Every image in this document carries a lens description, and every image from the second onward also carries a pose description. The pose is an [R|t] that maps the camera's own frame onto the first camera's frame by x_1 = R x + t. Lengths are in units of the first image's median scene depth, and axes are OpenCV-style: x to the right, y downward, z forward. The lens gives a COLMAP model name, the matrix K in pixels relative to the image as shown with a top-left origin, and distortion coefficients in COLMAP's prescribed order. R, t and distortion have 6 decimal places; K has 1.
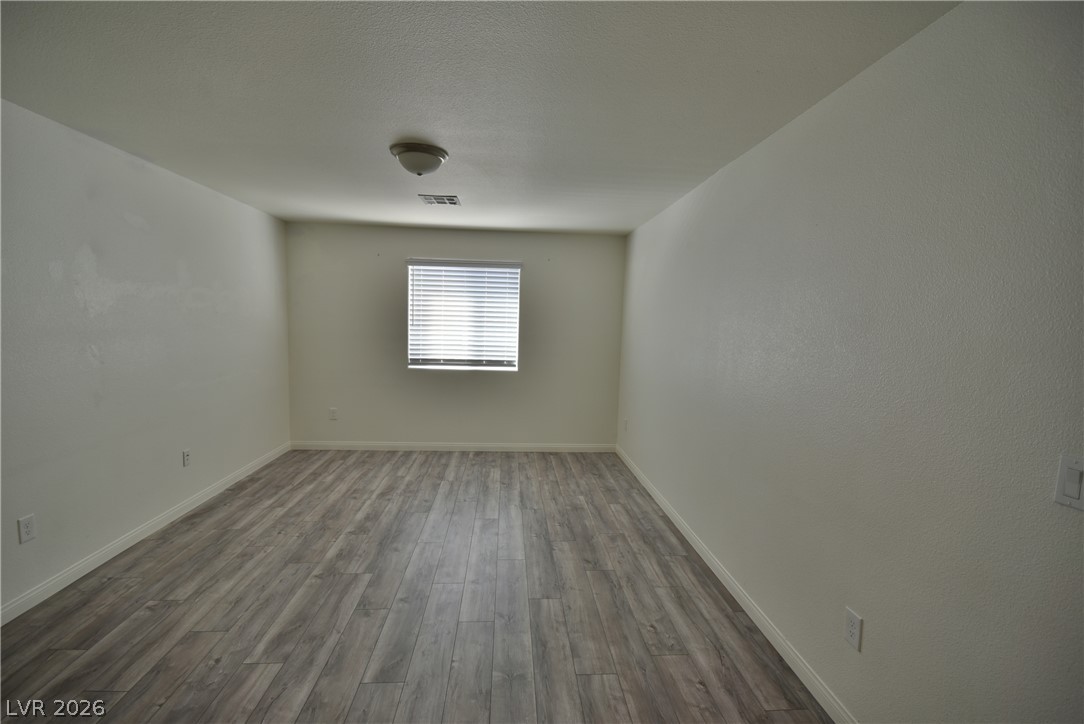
lens RADIAL K [[475.2, 0, 540.7], [0, 475.2, 364.7], [0, 0, 1]] dist [0.009007, -0.010758]
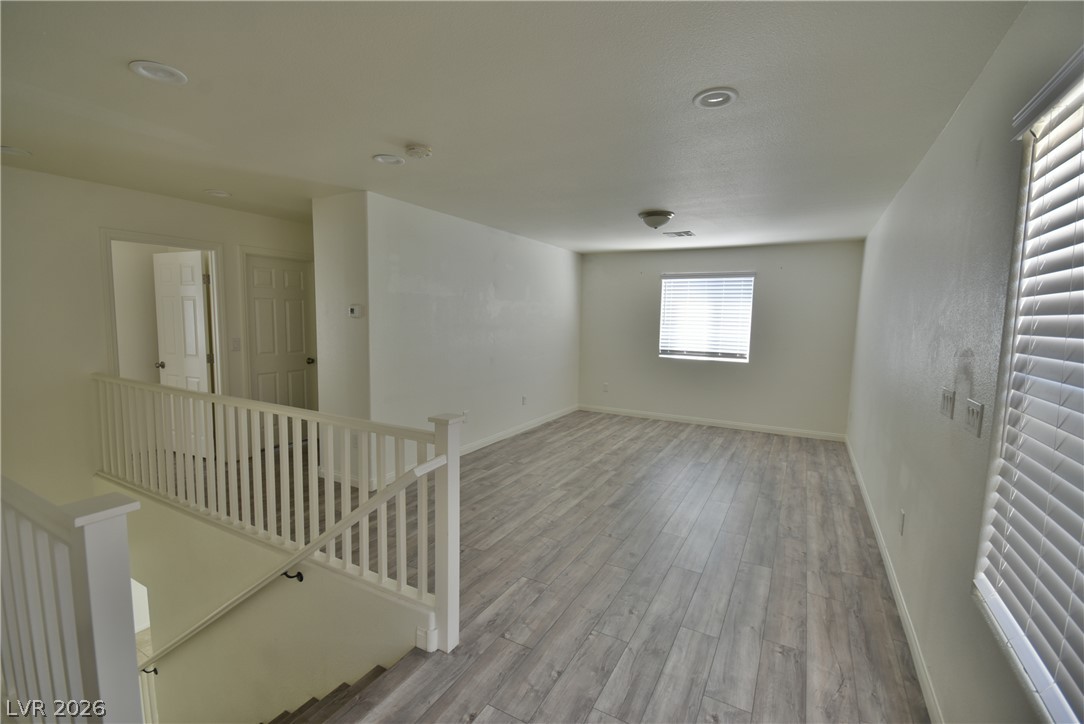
lens RADIAL K [[475.2, 0, 541.9], [0, 475.2, 366.6], [0, 0, 1]] dist [0.009007, -0.010758]
pose [[0.839778, 0.044832, -0.541076, 0.277147], [-0.046214, 0.998871, 0.011037, 0.058546], [0.540960, 0.015736, 0.840901, -0.486321]]
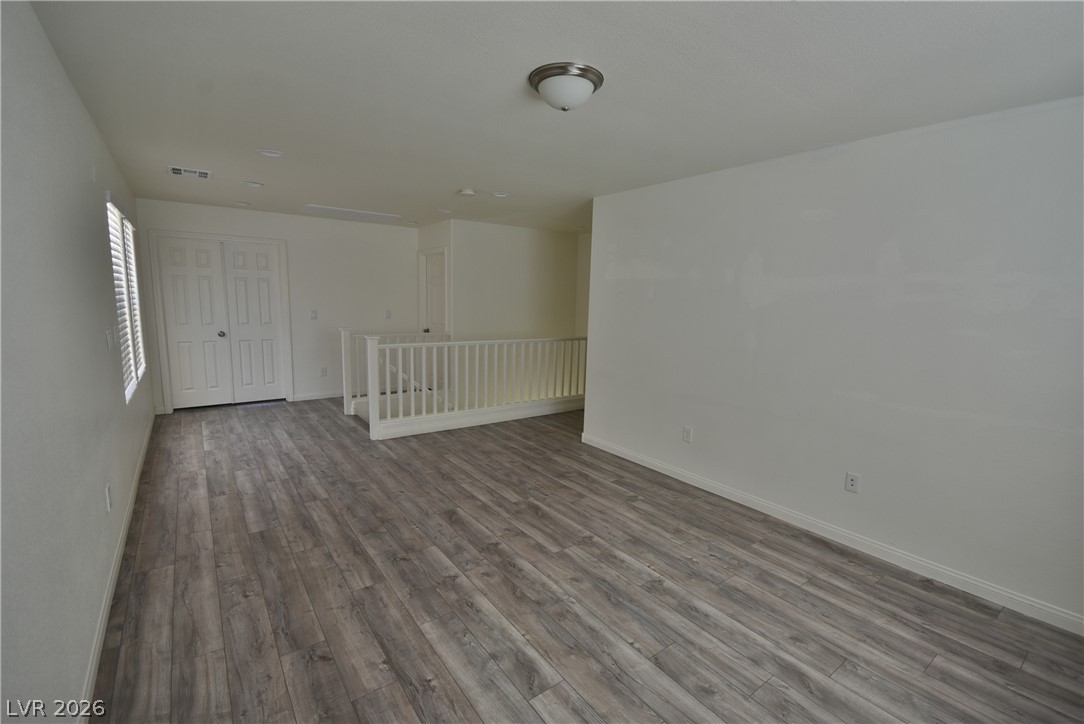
lens RADIAL K [[475.2, 0, 543.6], [0, 475.2, 365.4], [0, 0, 1]] dist [0.009007, -0.010758]
pose [[-0.841169, 0.025327, -0.540179, 0.180149], [-0.102276, 0.973423, 0.204906, -0.137489], [0.531013, 0.227608, -0.816223, 1.534838]]
